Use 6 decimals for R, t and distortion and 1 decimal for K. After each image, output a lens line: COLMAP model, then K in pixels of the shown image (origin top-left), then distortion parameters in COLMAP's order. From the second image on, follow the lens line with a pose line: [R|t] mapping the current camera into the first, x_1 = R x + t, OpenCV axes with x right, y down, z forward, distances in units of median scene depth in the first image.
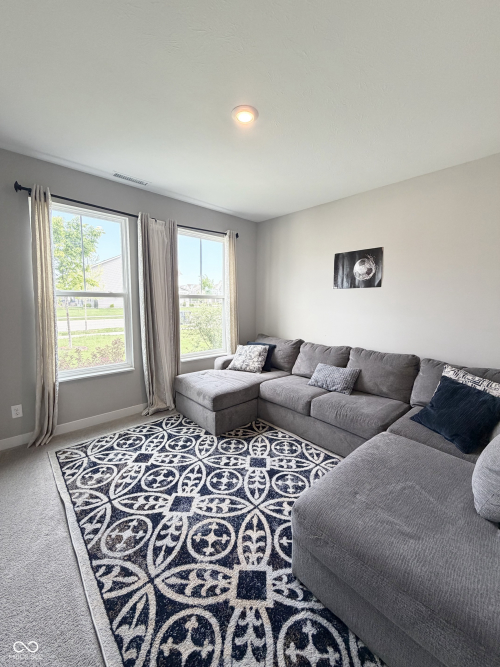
lens RADIAL K [[265.4, 0, 249.4], [0, 265.4, 335.3], [0, 0, 1]] dist [-0.000899, 0.000239]
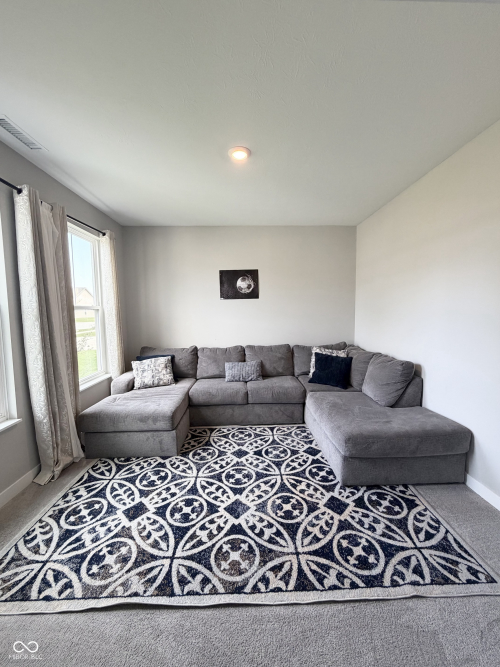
lens RADIAL K [[265.4, 0, 251.1], [0, 265.4, 335.8], [0, 0, 1]] dist [-0.000899, 0.000239]
pose [[0.654824, -0.094512, 0.749849, -0.734513], [0.120719, 0.992492, 0.019674, -0.030600], [-0.746078, 0.077638, 0.661316, 0.185402]]
